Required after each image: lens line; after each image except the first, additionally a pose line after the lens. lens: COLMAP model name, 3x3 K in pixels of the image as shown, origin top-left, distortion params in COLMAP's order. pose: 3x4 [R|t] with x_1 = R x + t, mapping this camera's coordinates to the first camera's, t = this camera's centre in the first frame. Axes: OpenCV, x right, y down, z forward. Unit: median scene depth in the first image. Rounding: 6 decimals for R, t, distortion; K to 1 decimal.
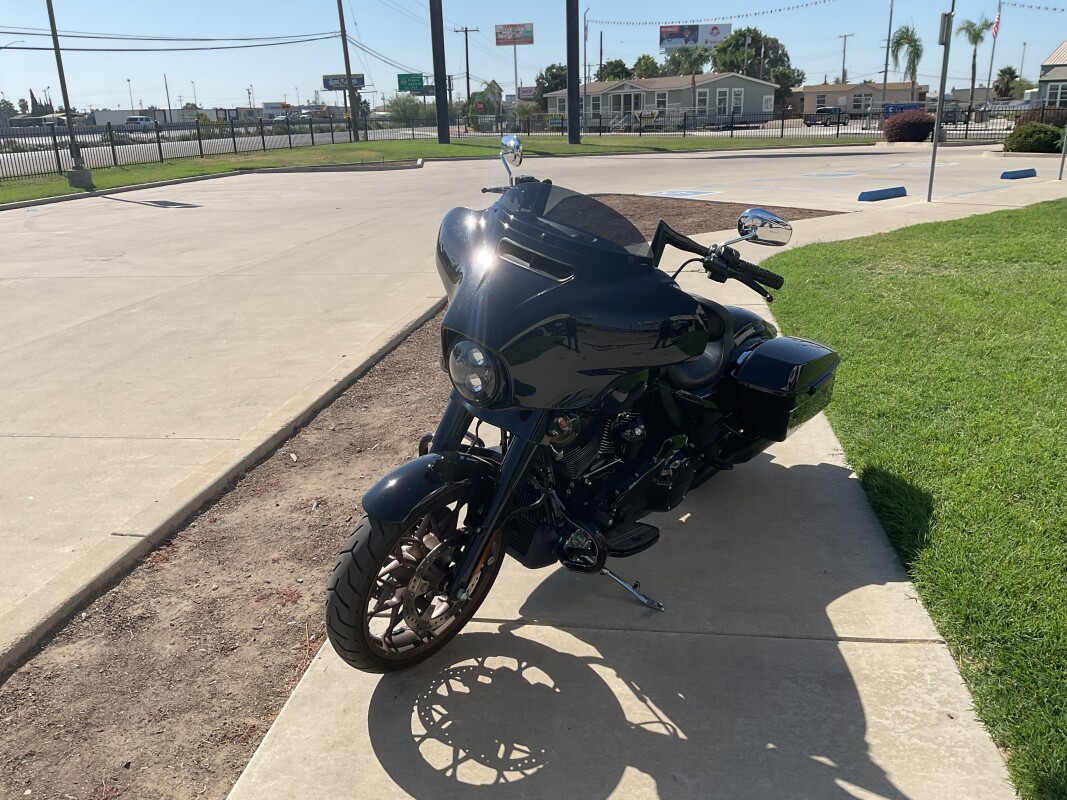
lens RADIAL K [[873.7, 0, 534.3], [0, 873.7, 395.4], [0, 0, 1]] dist [0.034047, -0.088315]
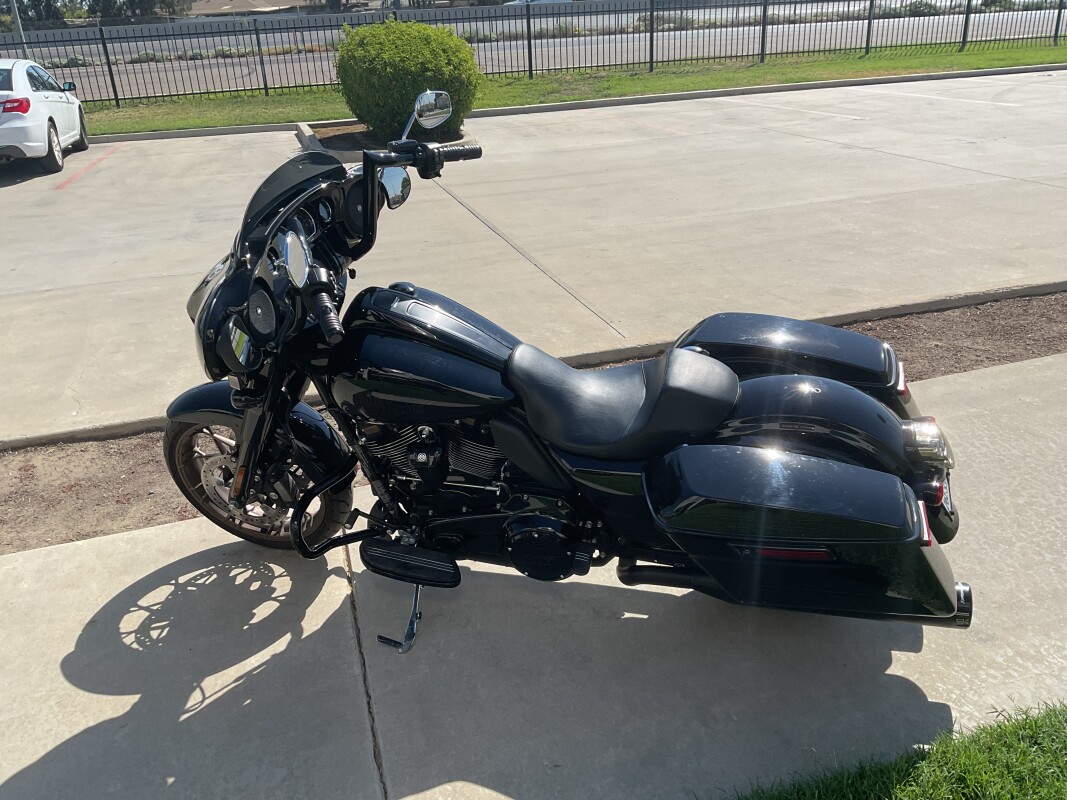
lens RADIAL K [[873.7, 0, 534.0], [0, 873.7, 399.7], [0, 0, 1]] dist [0.034047, -0.088315]
pose [[0.418377, 0.374118, -0.827645, 0.408226], [-0.236558, 0.924663, 0.298393, -0.140193], [0.876927, 0.070945, 0.475358, 0.326732]]
